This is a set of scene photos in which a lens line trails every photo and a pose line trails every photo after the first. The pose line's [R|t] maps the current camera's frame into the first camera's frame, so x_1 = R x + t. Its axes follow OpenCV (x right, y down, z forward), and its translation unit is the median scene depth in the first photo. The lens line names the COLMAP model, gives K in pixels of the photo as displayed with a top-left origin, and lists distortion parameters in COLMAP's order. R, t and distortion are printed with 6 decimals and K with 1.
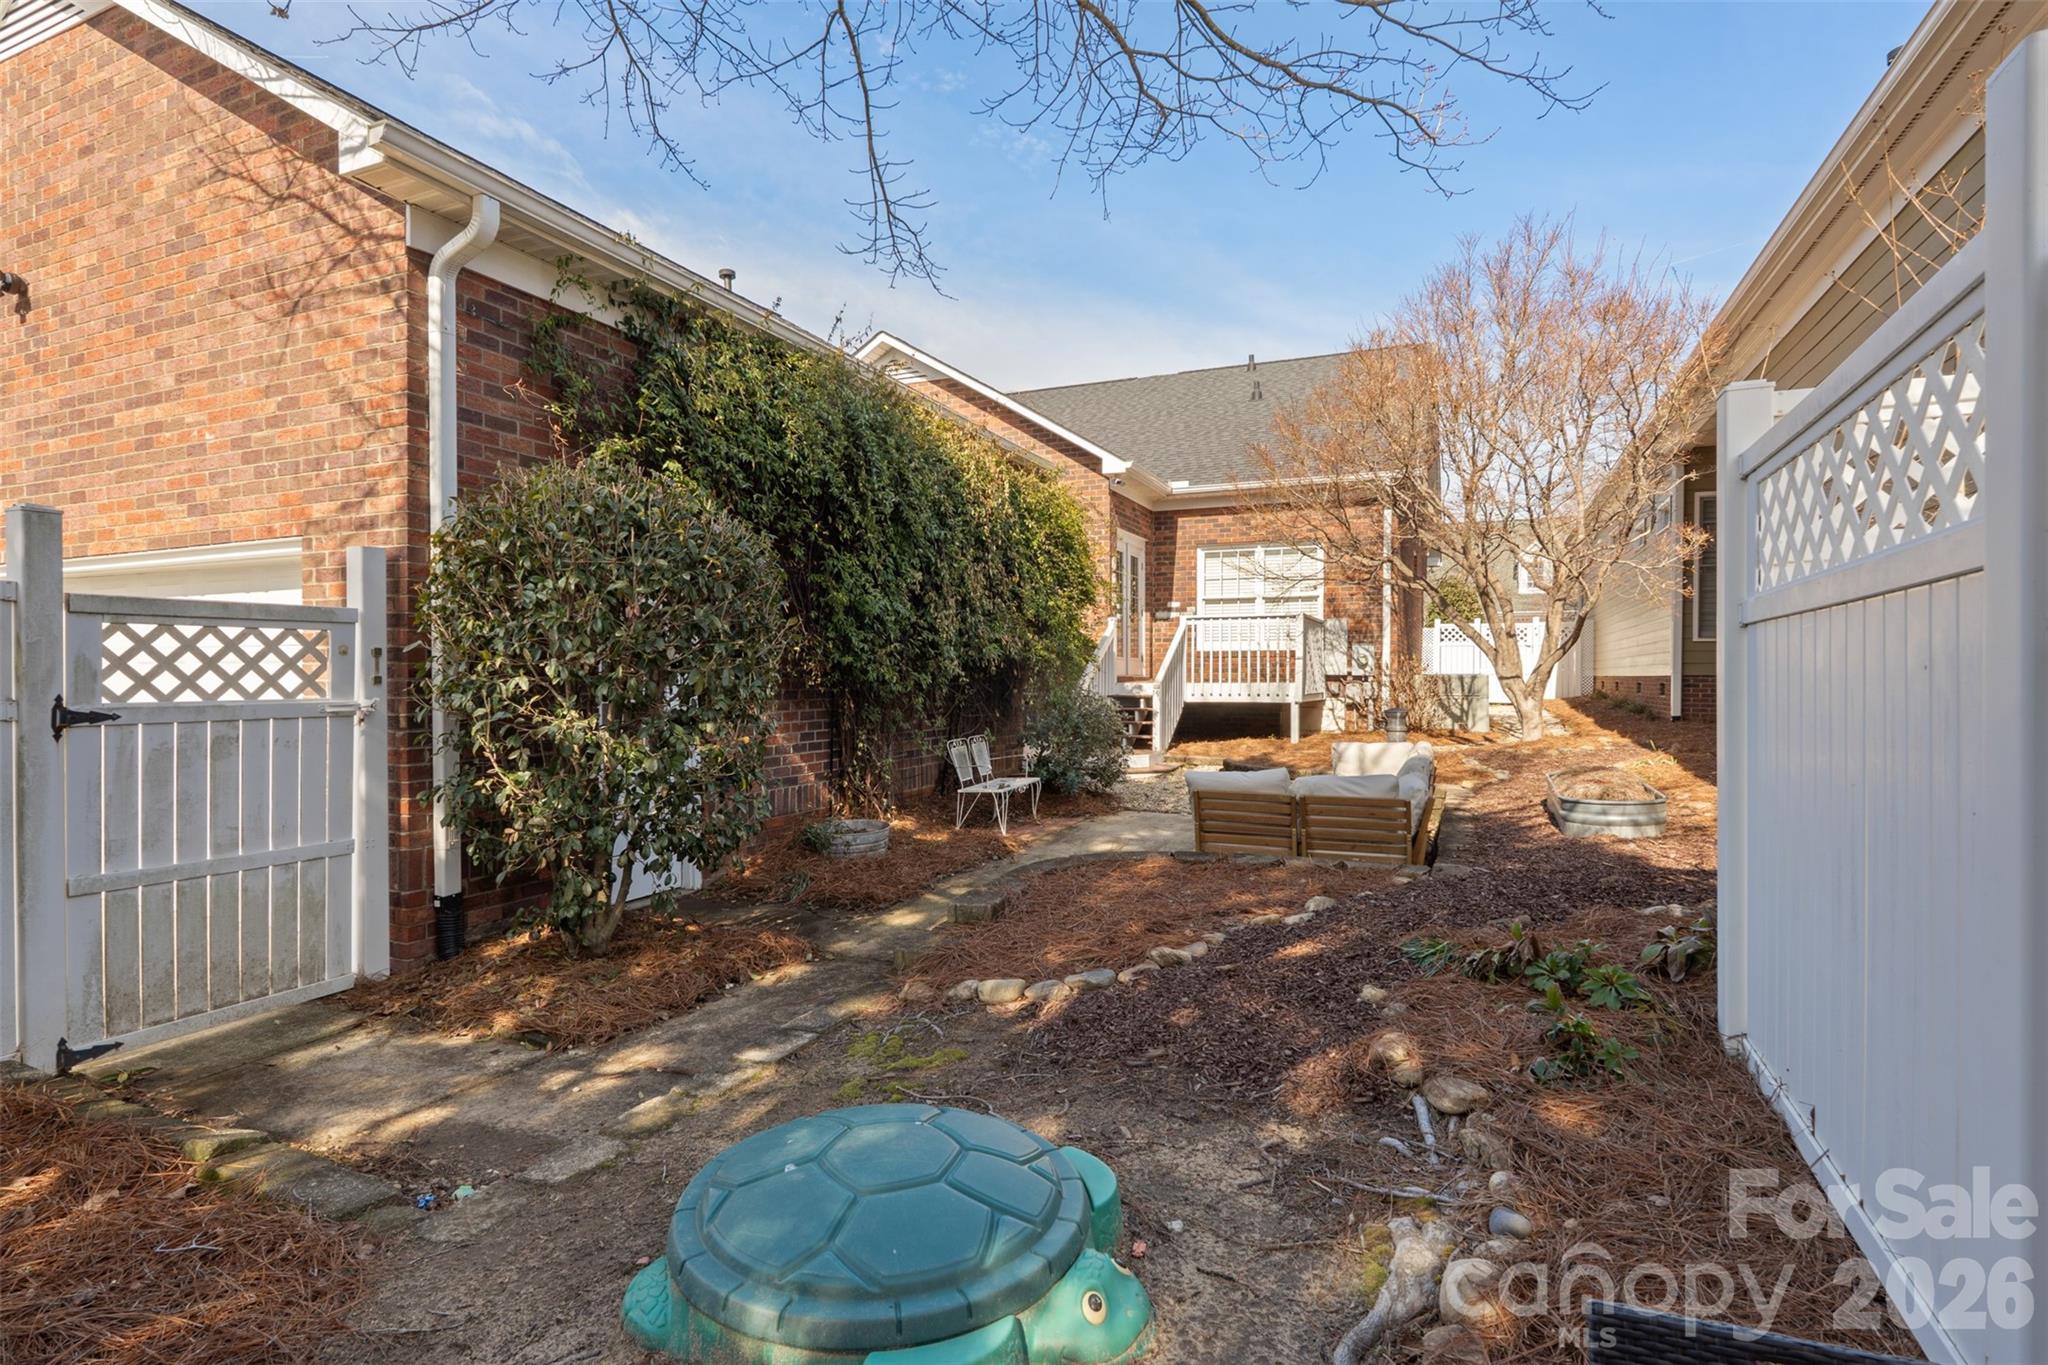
lens RADIAL K [[999.7, 0, 1022.7], [0, 999.7, 676.4], [0, 0, 1]] dist [-0.000151, -0.000077]
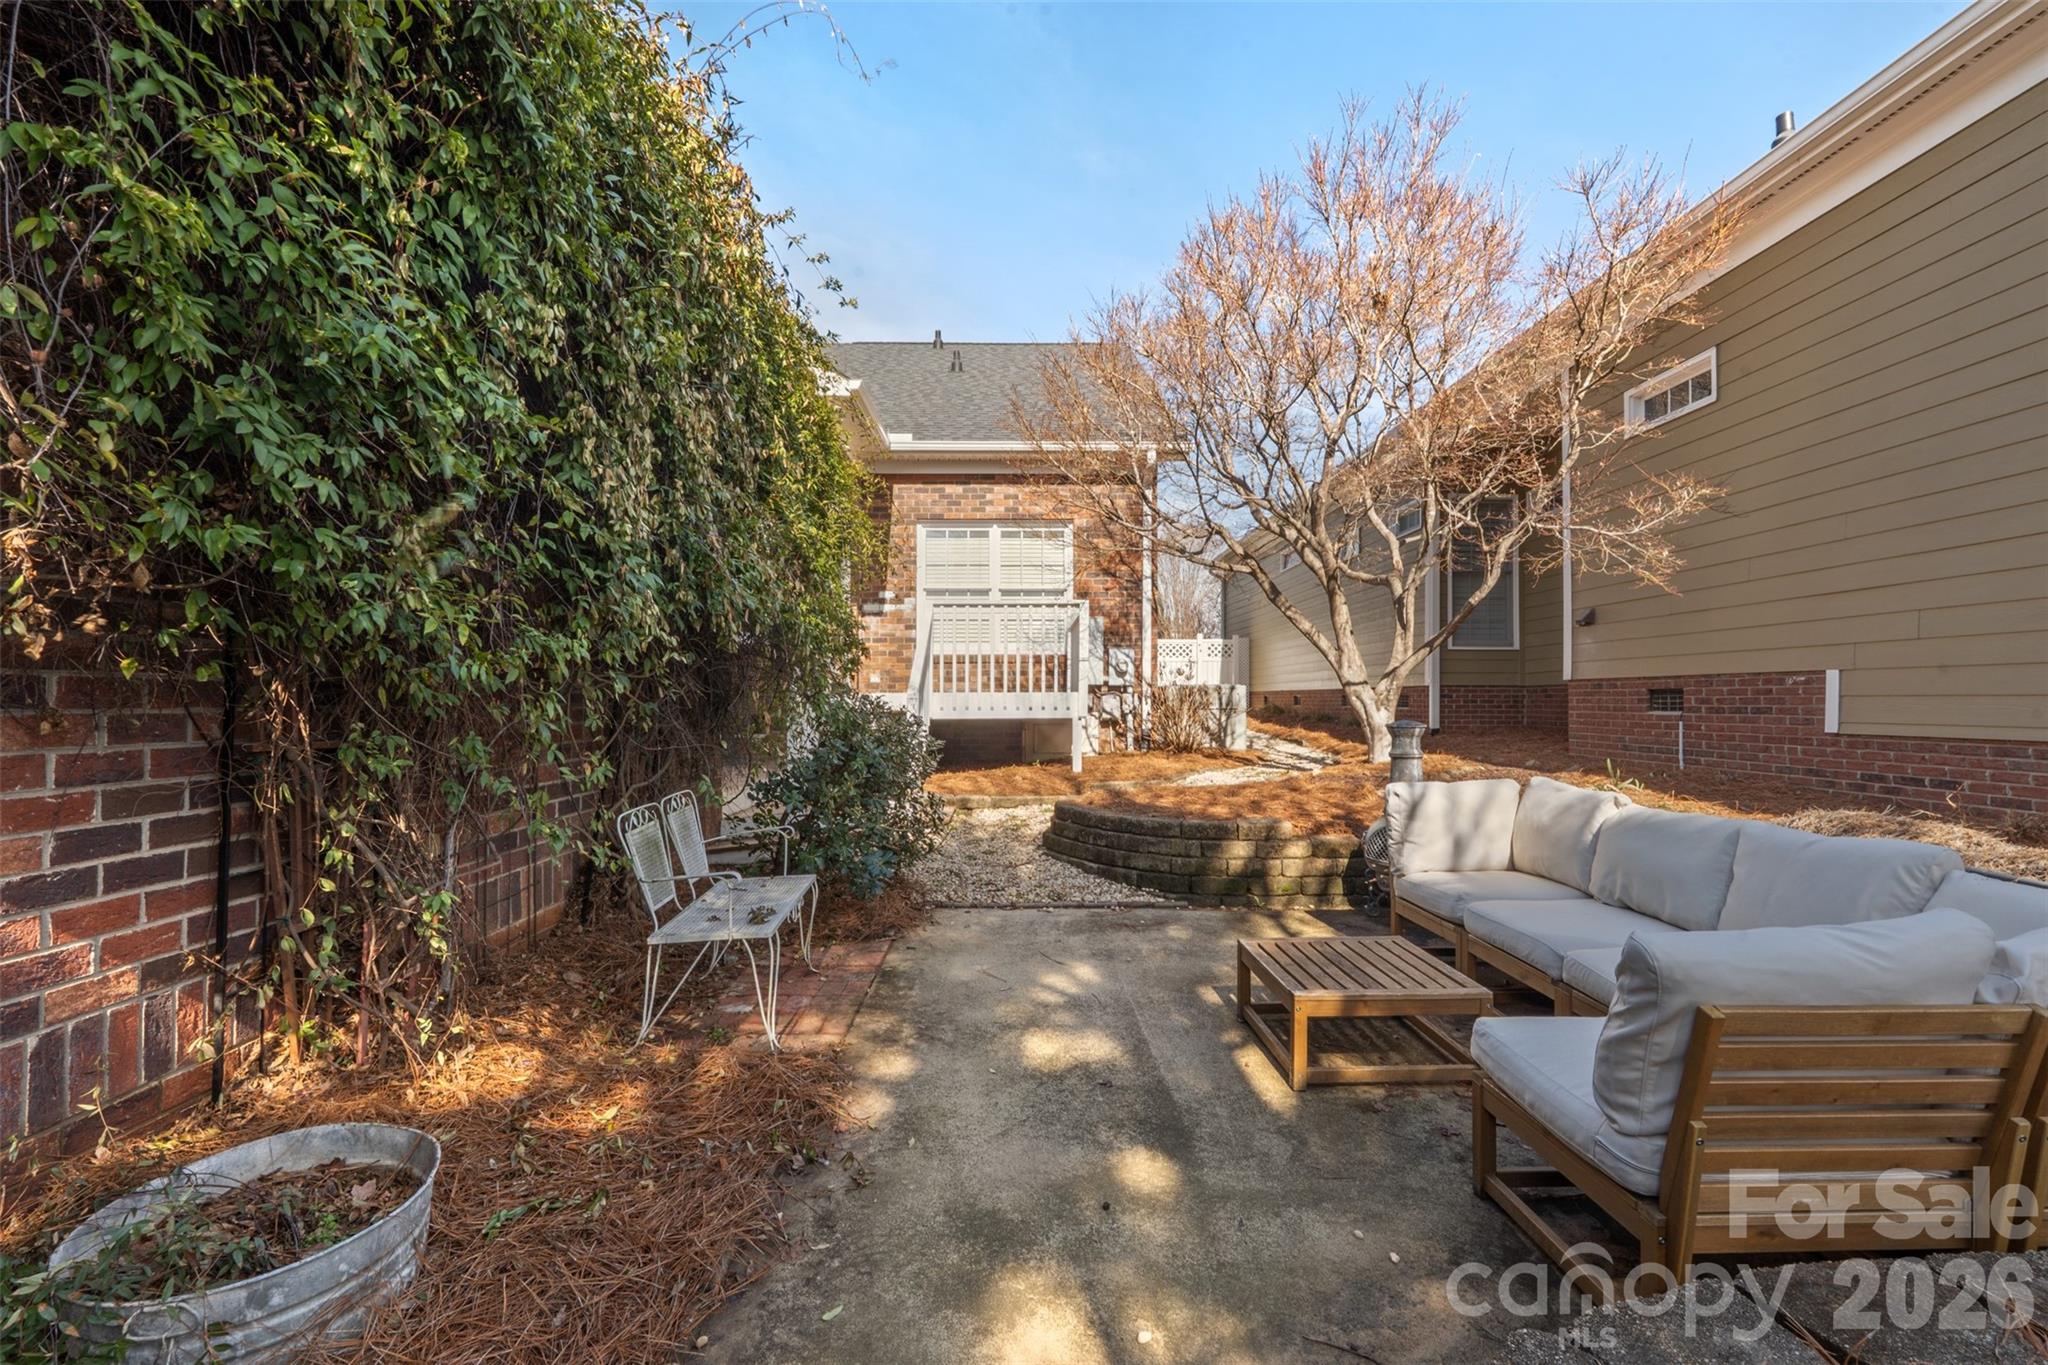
lens RADIAL K [[900.8, 0, 1023.5], [0, 900.8, 683.8], [0, 0, 1]] dist [-0.003436, -0.000832]
pose [[0.911661, 0.006506, 0.410891, -0.043589], [0.000772, 0.999846, -0.017543, 0.010842], [-0.410942, 0.016310, 0.911516, 0.350033]]
